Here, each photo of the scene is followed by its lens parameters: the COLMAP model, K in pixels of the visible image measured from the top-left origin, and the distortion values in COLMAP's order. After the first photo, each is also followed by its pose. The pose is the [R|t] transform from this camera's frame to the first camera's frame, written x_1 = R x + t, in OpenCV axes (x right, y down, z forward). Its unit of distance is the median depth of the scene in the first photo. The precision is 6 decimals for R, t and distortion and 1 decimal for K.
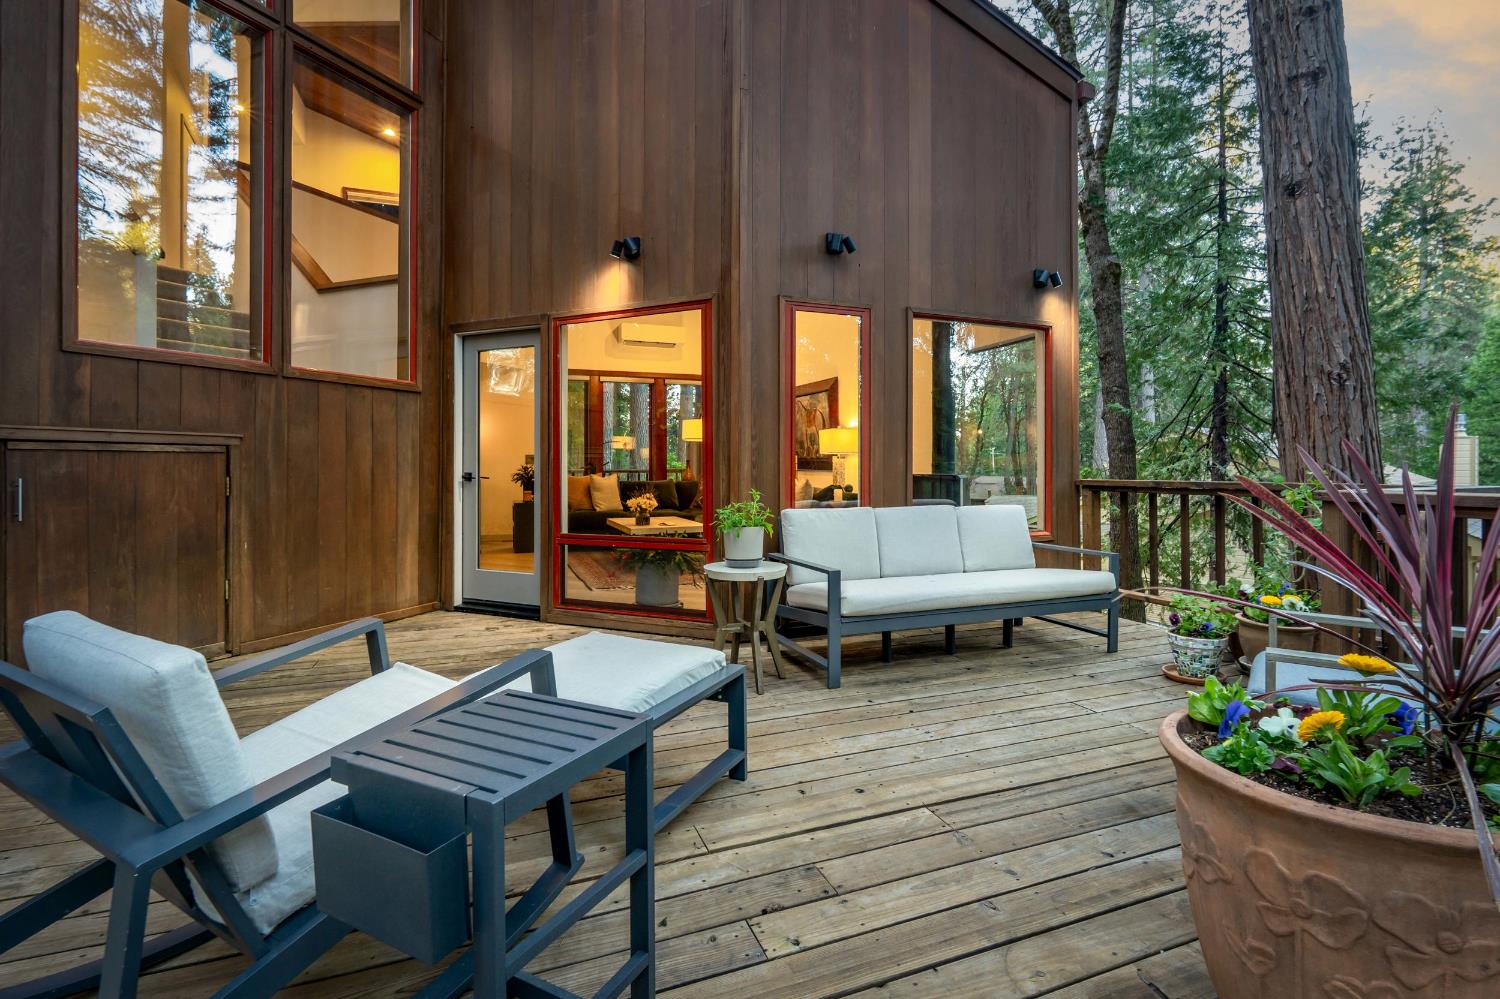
lens RADIAL K [[717.5, 0, 750.9], [0, 717.5, 482.5], [0, 0, 1]] dist [-0.001562, -0.000148]
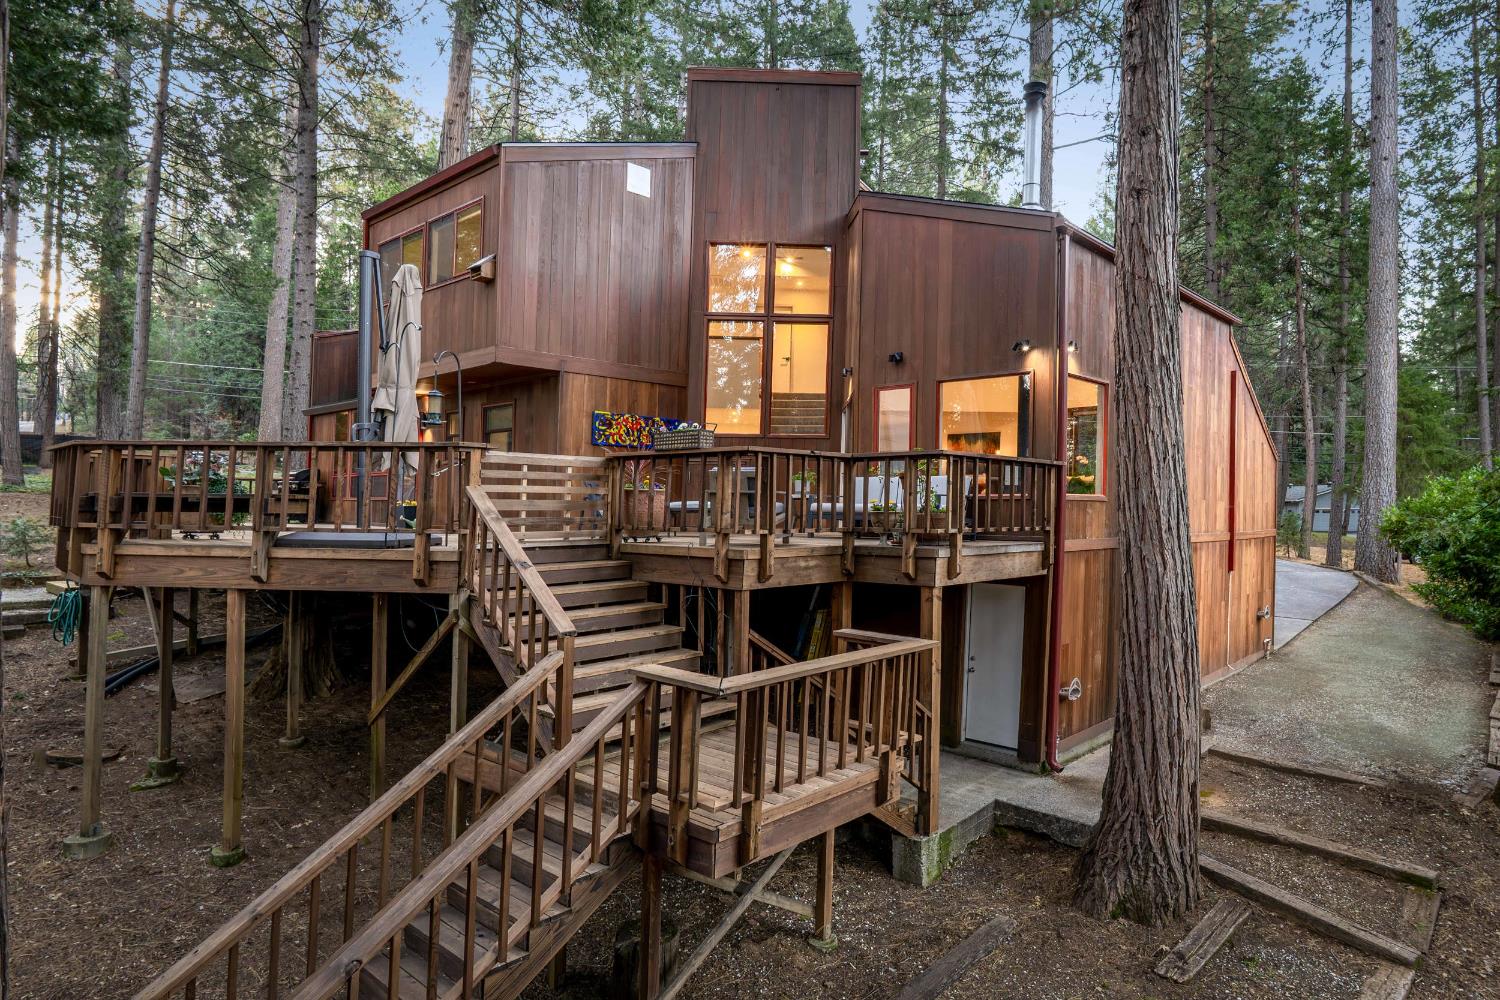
lens RADIAL K [[786.2, 0, 717.6], [0, 786.2, 500.5], [0, 0, 1]] dist [-0.002449, -0.000627]
pose [[0.464892, -0.003019, -0.885362, 1.941167], [-0.031705, 0.999296, -0.020055, 0.166318], [0.884799, 0.037394, 0.464469, -0.571930]]
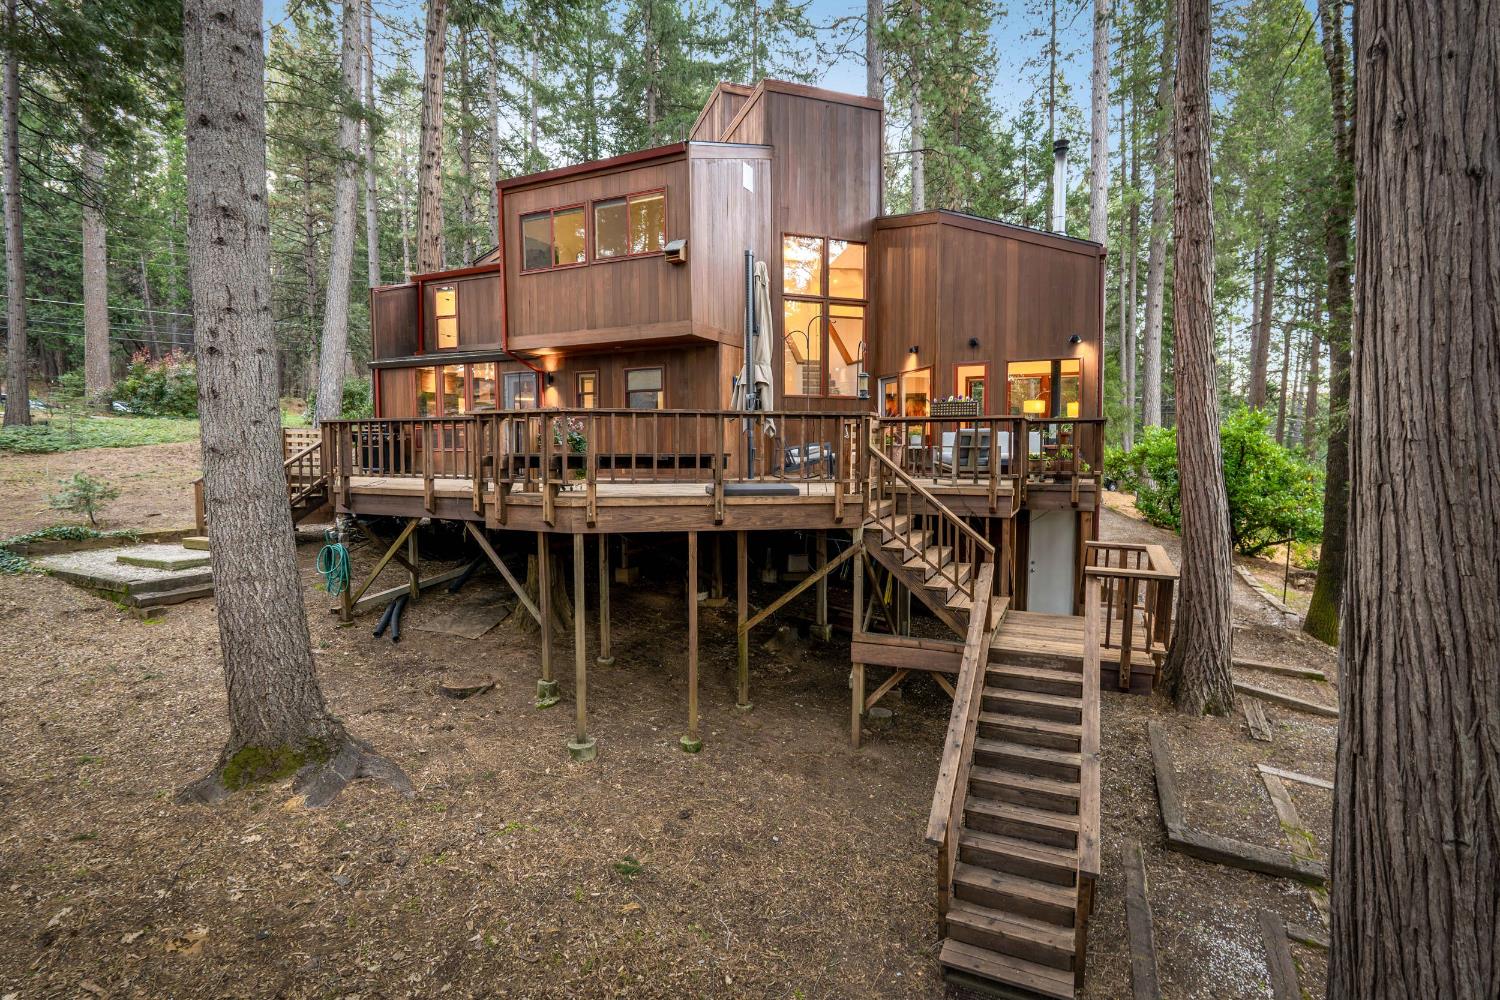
lens RADIAL K [[689.5, 0, 767.0], [0, 689.5, 493.4], [0, 0, 1]] dist [-0.000692, -0.000012]
pose [[0.700321, 0.045045, -0.712406, 1.515085], [-0.019535, 0.998843, 0.043952, 0.171245], [0.713561, -0.016863, 0.700390, -1.533465]]
